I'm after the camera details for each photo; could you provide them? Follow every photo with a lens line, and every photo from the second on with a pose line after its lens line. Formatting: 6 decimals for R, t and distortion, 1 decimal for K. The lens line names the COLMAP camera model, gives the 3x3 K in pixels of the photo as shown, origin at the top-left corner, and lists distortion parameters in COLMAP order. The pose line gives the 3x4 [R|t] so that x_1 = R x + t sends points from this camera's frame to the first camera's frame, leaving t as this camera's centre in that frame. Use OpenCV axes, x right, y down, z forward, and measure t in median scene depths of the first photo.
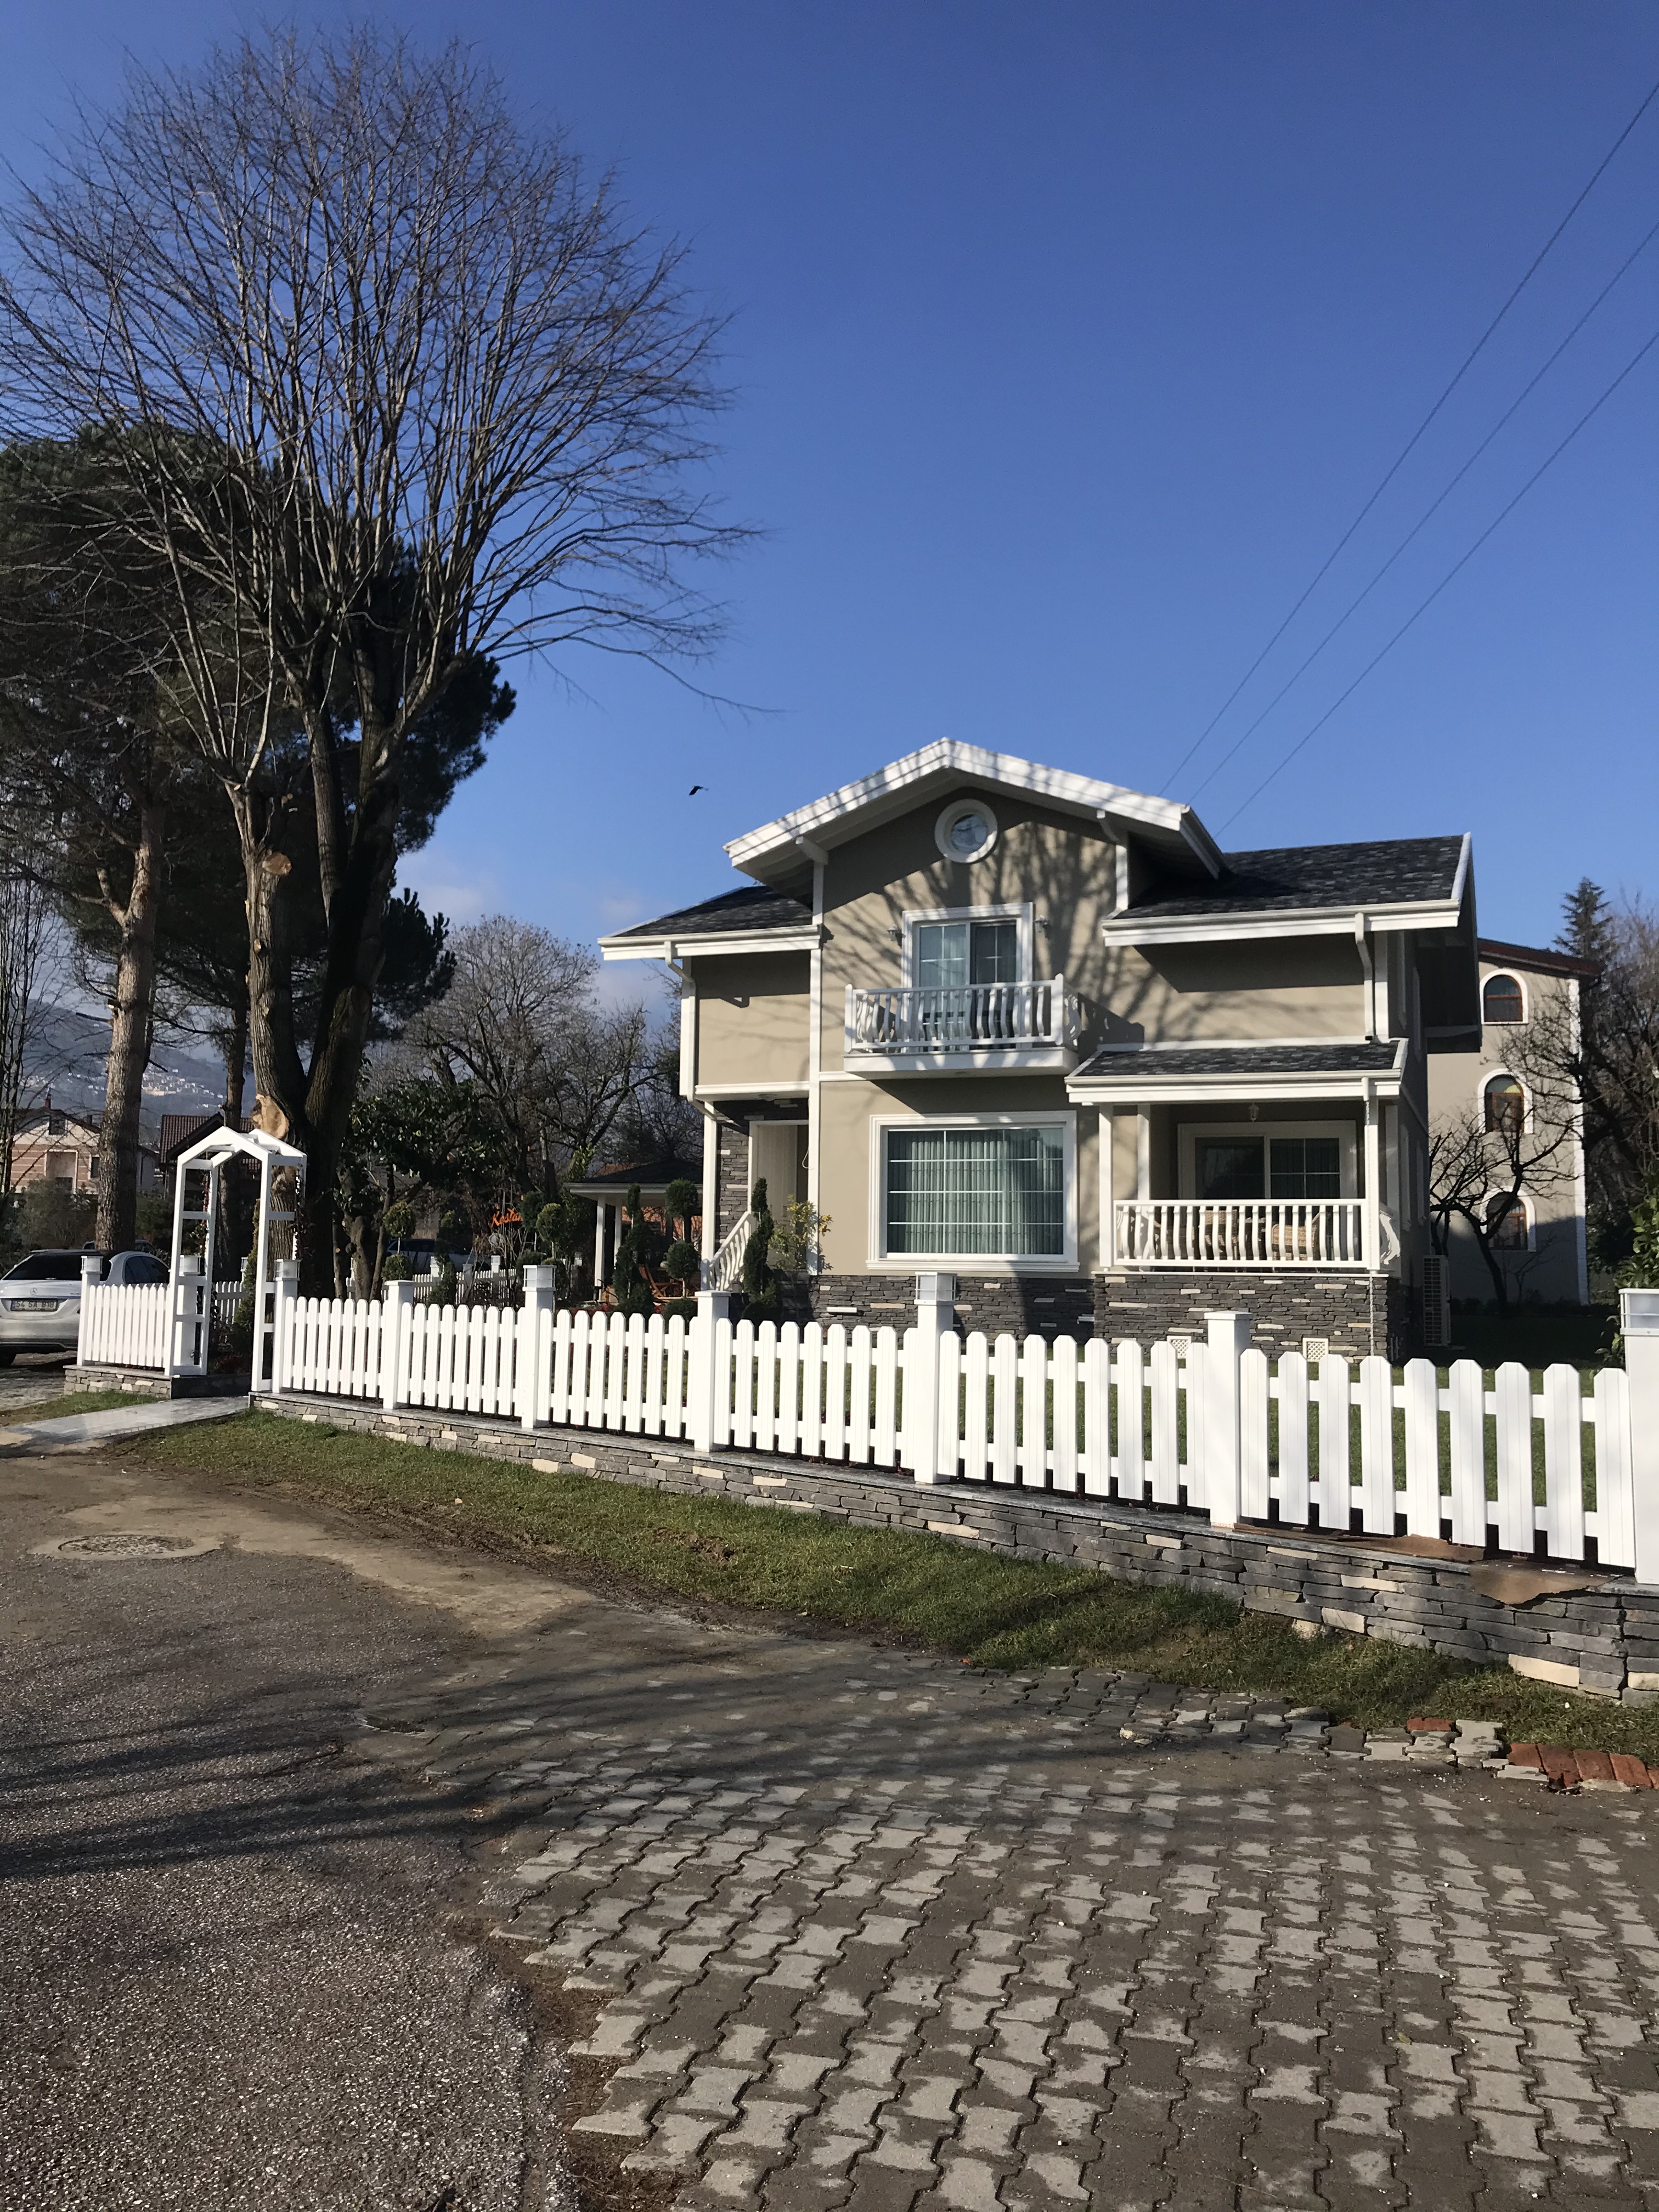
lens RADIAL K [[1807.0, 0, 830.0], [0, 1807.0, 1089.7], [0, 0, 1]] dist [0.075392, -0.089713]
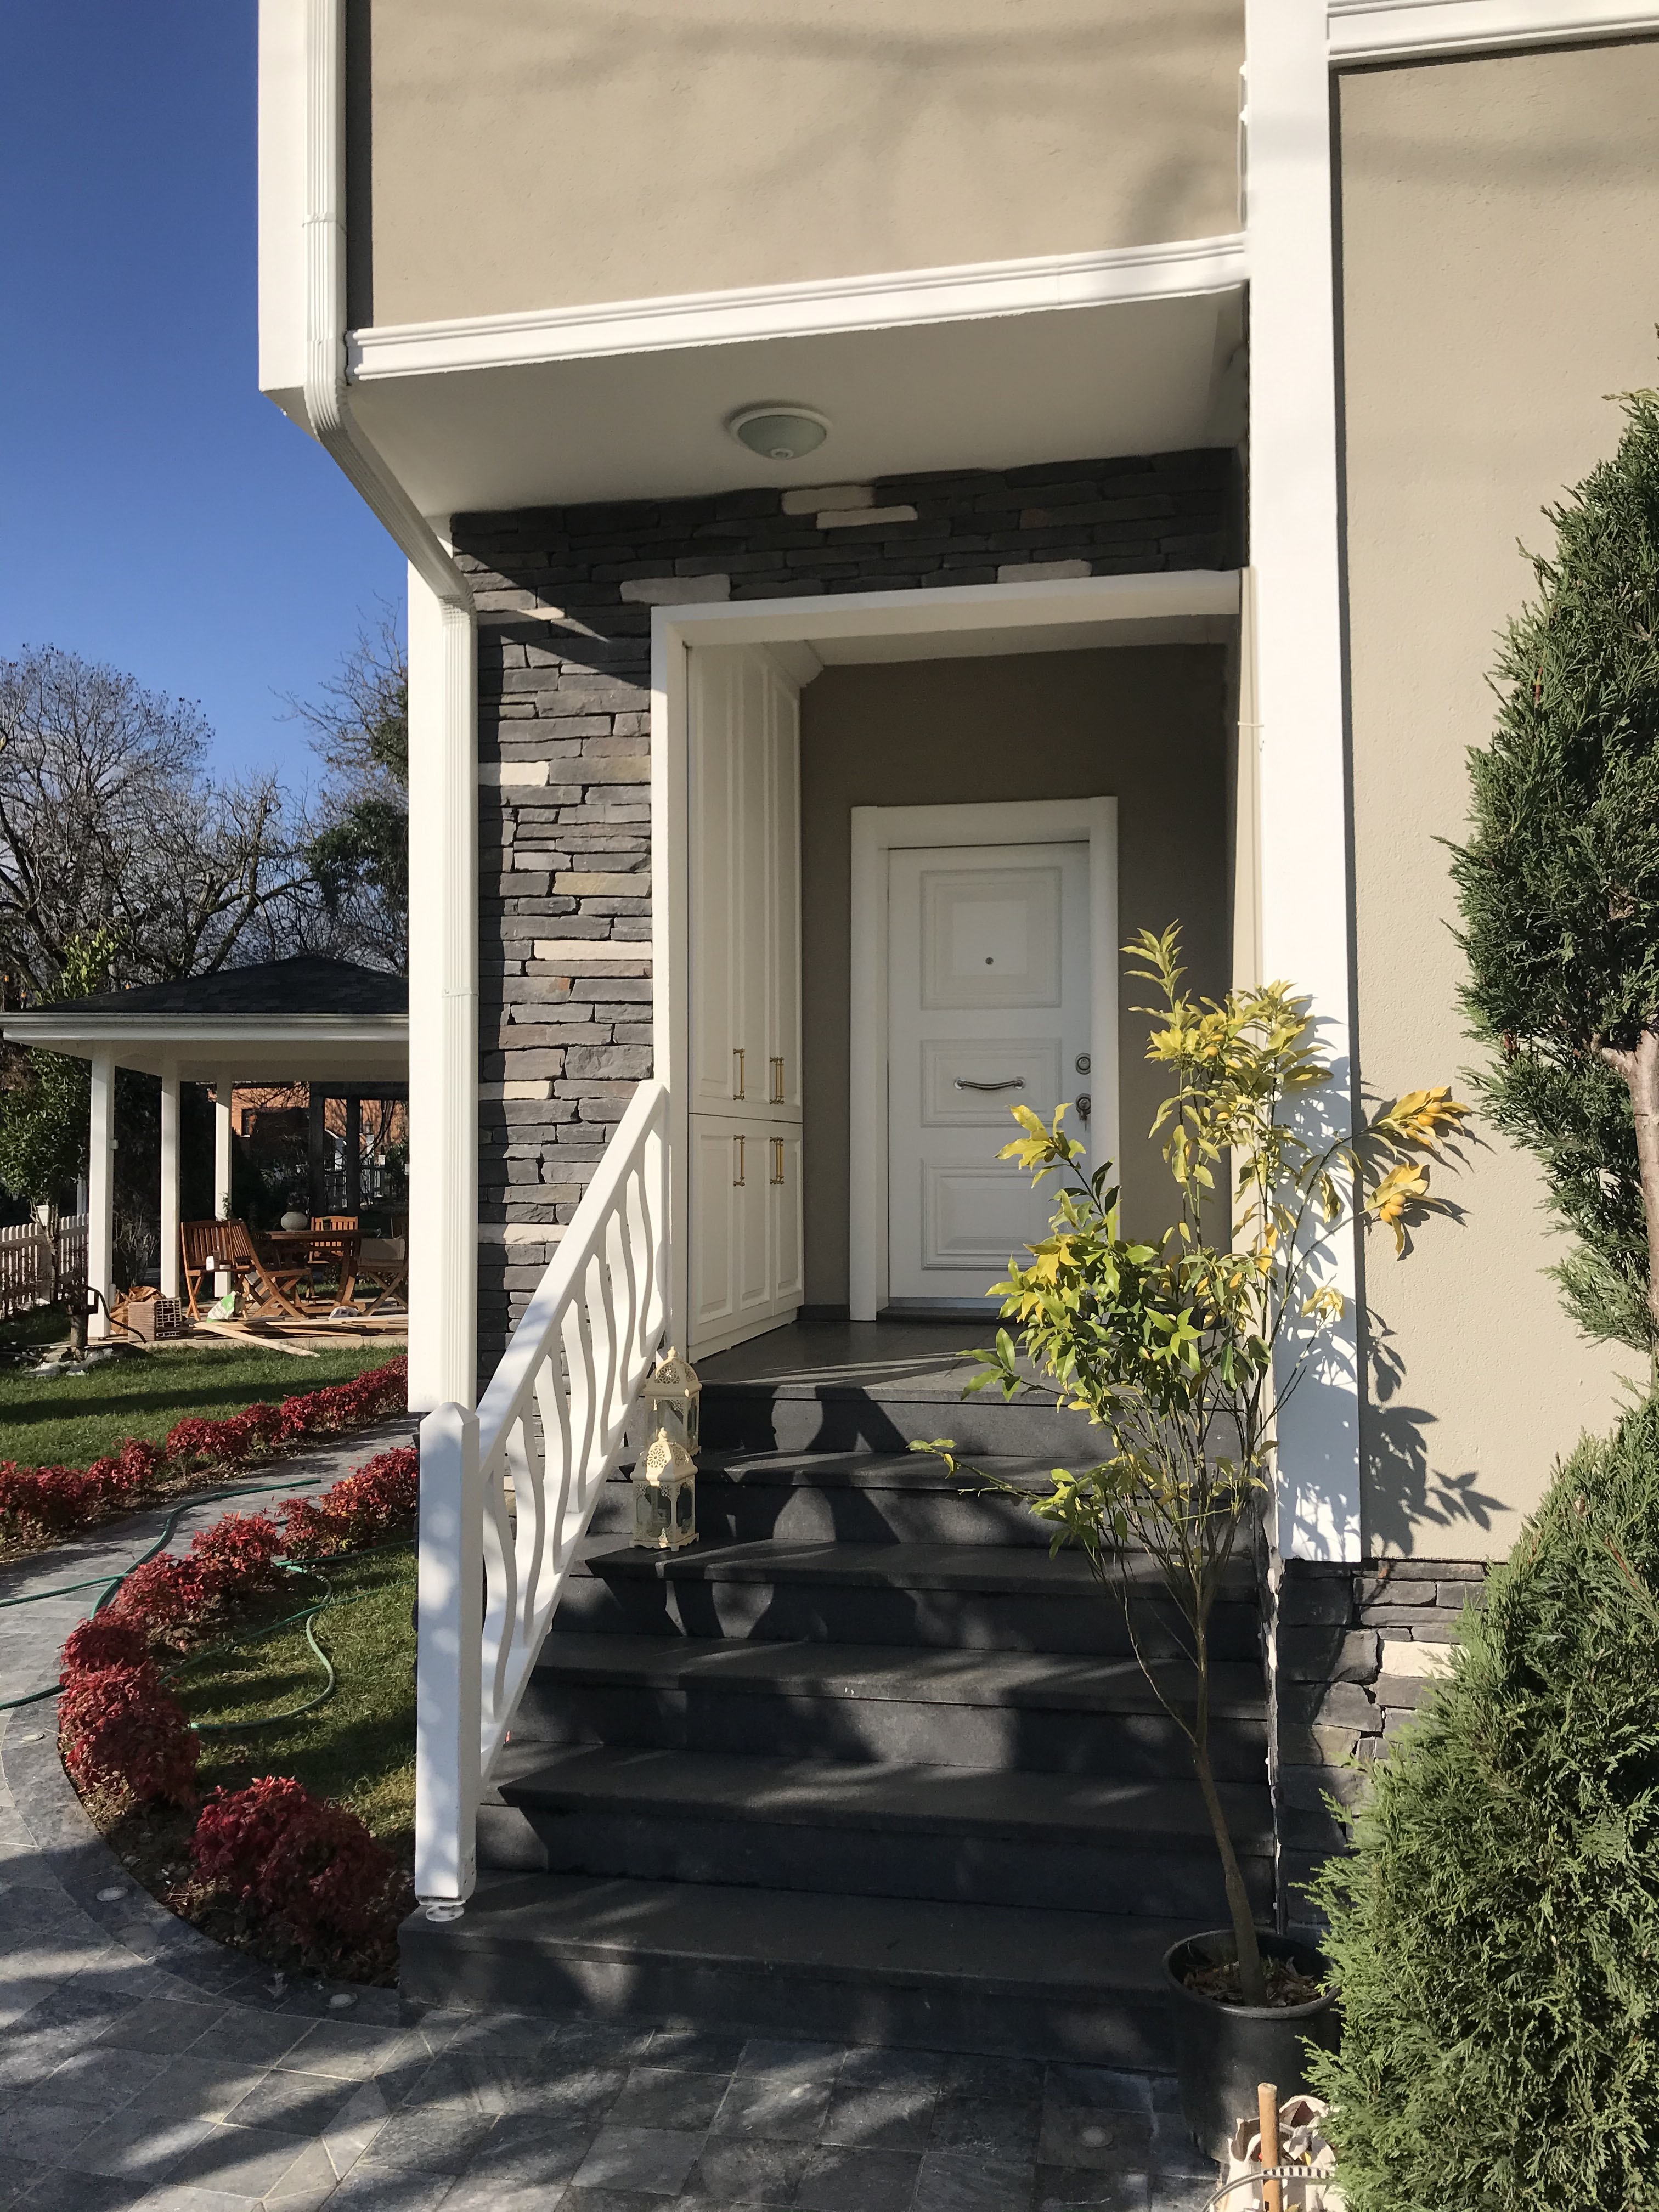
lens RADIAL K [[1776.1, 0, 829.5], [0, 1776.1, 1106.0], [0, 0, 1]] dist [0.061311, -0.085992]
pose [[0.984384, -0.007649, 0.175868, -0.059933], [-0.004480, 0.997643, 0.068468, 0.057151], [-0.175977, -0.068187, 0.982030, 0.811568]]
